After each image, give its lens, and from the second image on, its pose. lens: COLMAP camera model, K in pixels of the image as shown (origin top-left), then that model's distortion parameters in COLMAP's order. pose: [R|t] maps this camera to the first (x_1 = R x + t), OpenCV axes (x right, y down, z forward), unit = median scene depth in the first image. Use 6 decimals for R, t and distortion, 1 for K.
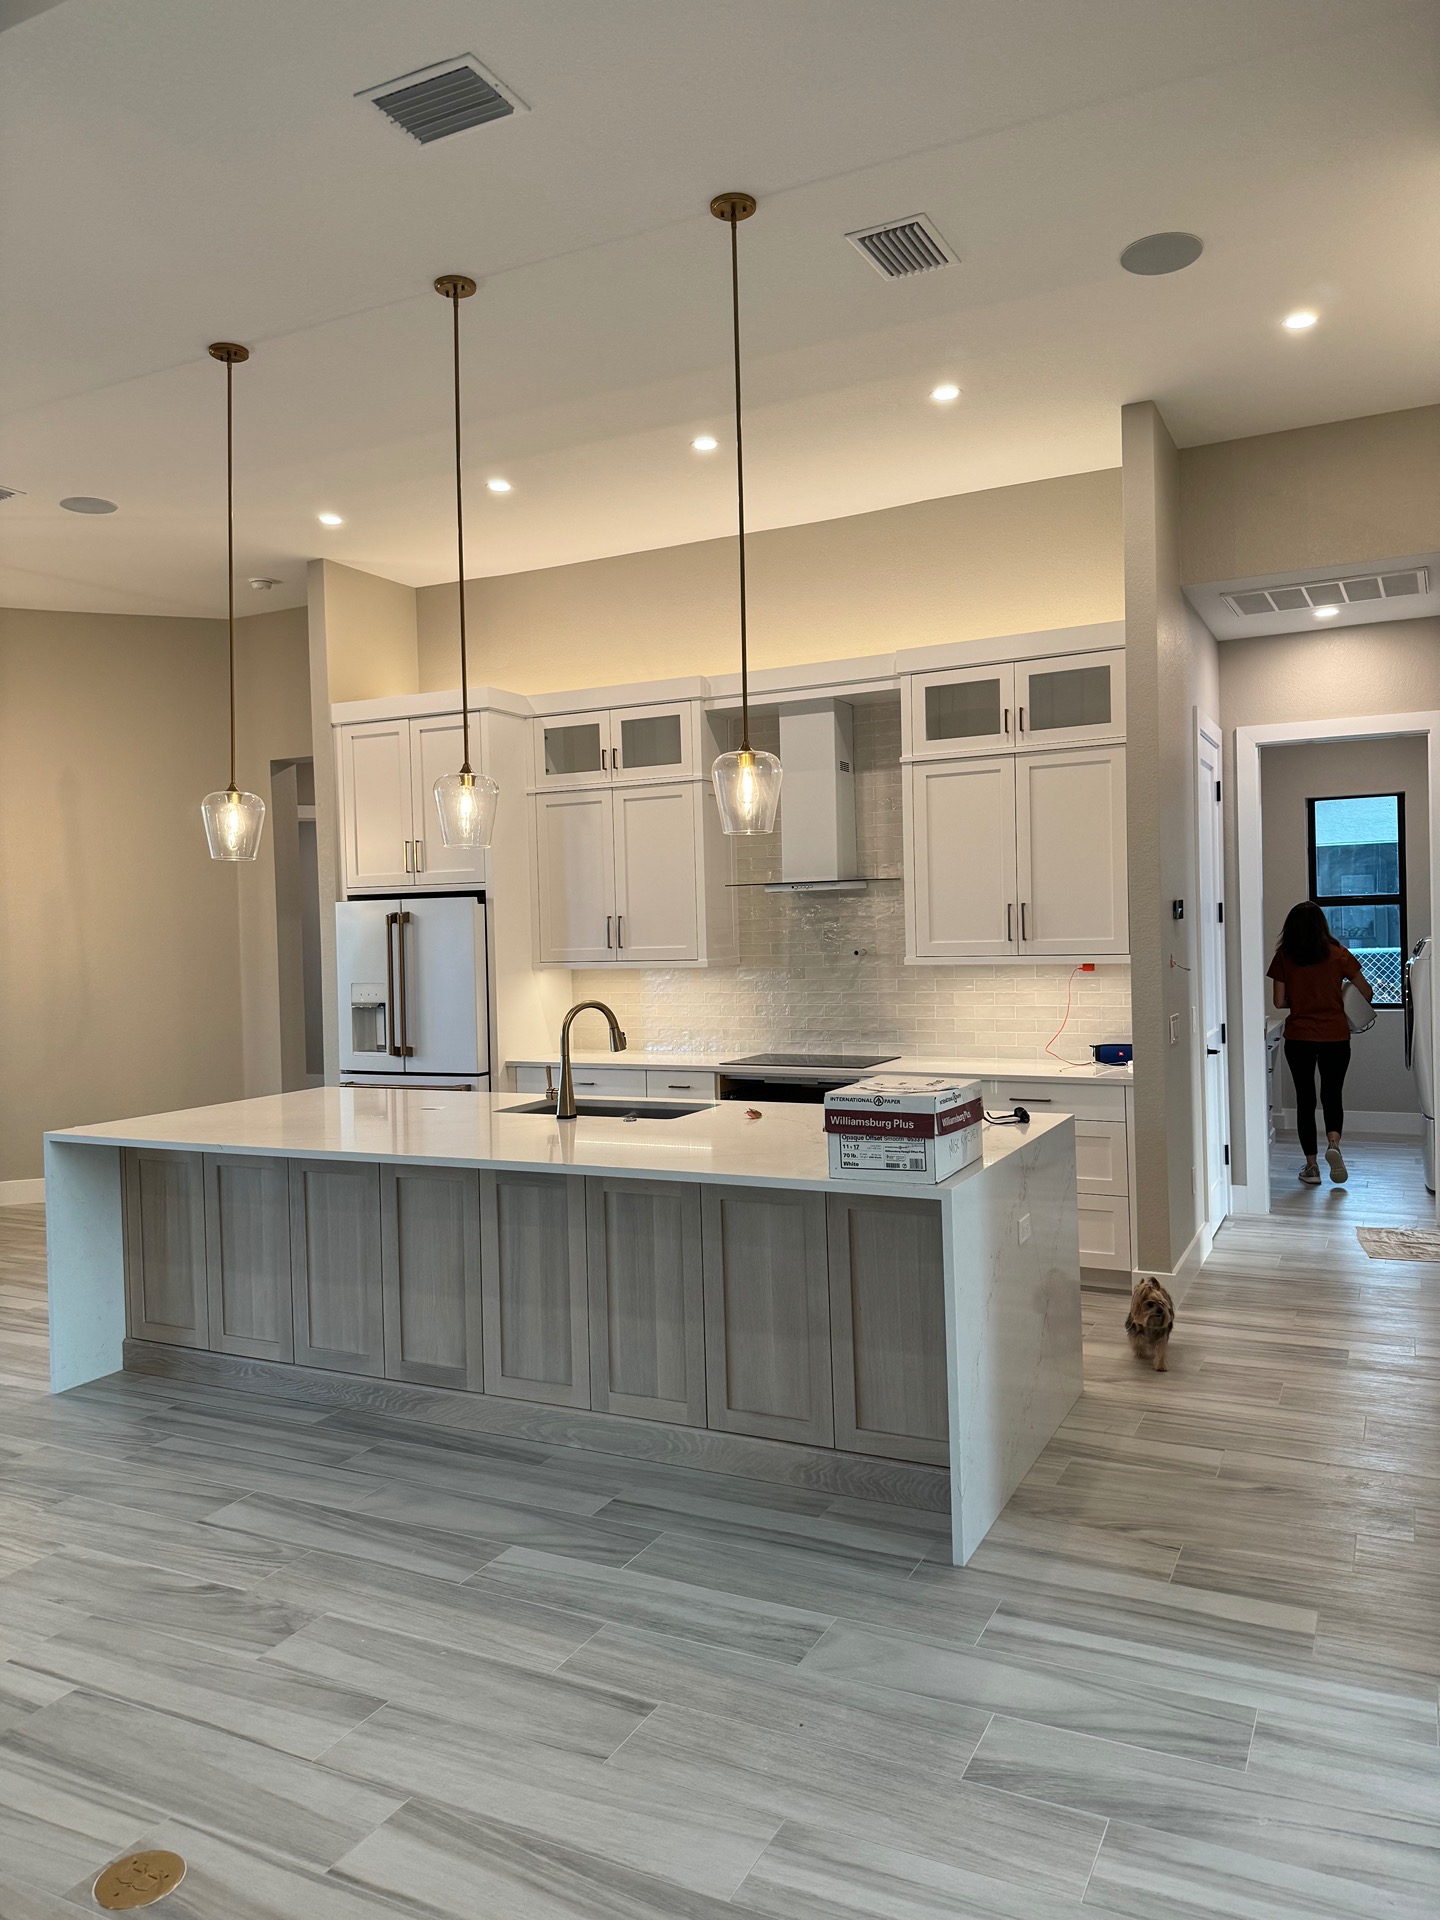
lens RADIAL K [[1359.6, 0, 732.2], [0, 1359.6, 902.8], [0, 0, 1]] dist [0.002726, -0.006362]
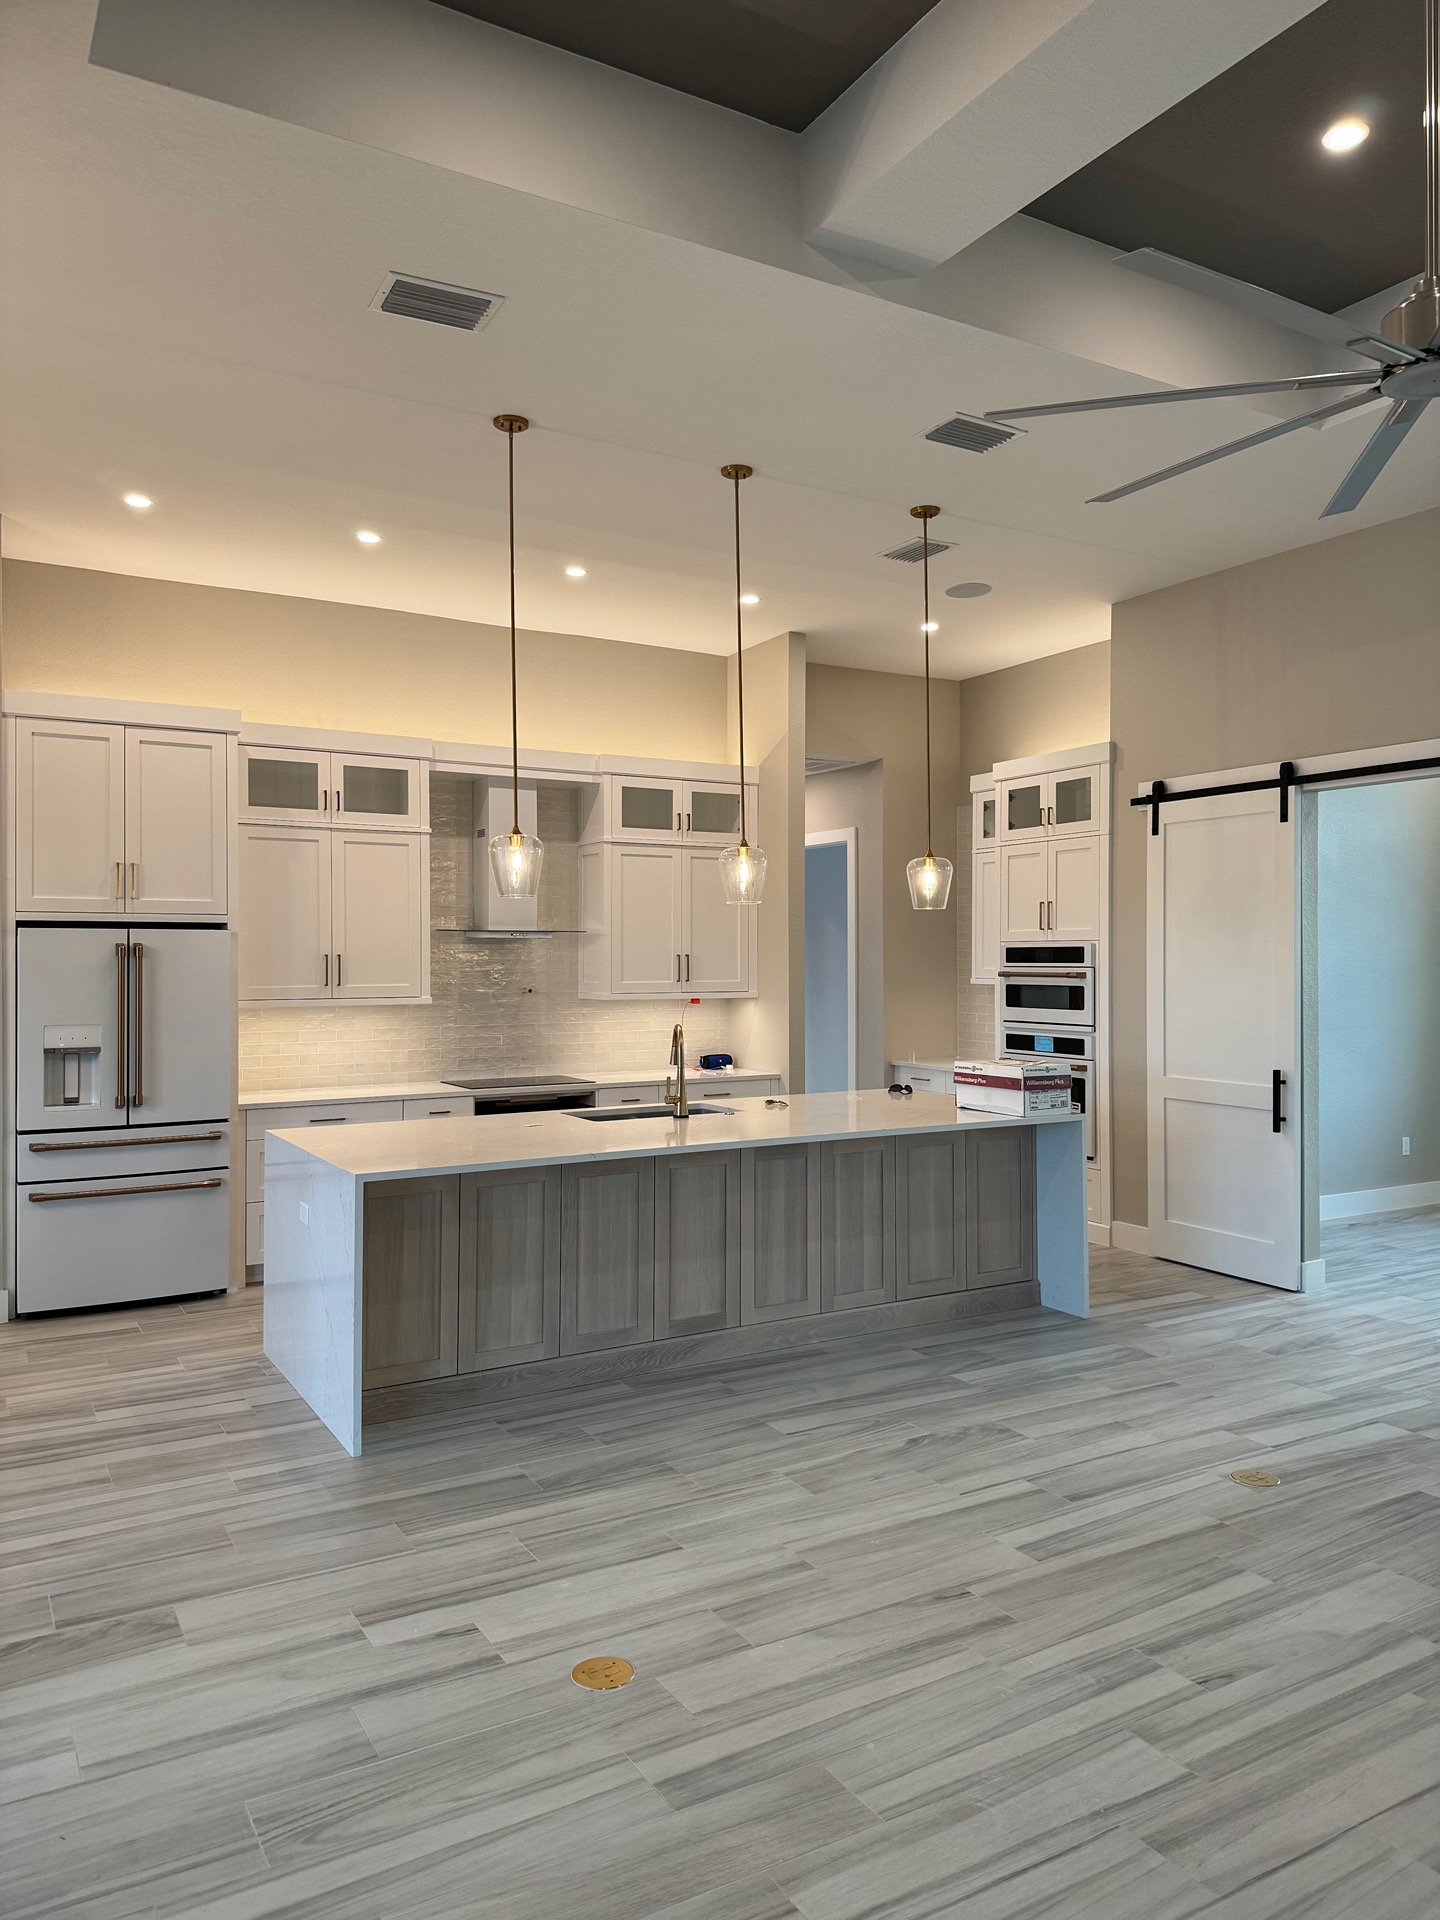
lens RADIAL K [[1341.0, 0, 720.0], [0, 1341.0, 960.0], [0, 0, 1]] dist [0.164622, -0.324143]
pose [[0.544181, 0.025209, 0.838589, -1.319719], [-0.028234, 0.999533, -0.011725, 0.029466], [-0.838493, -0.017297, 0.544638, 0.330732]]
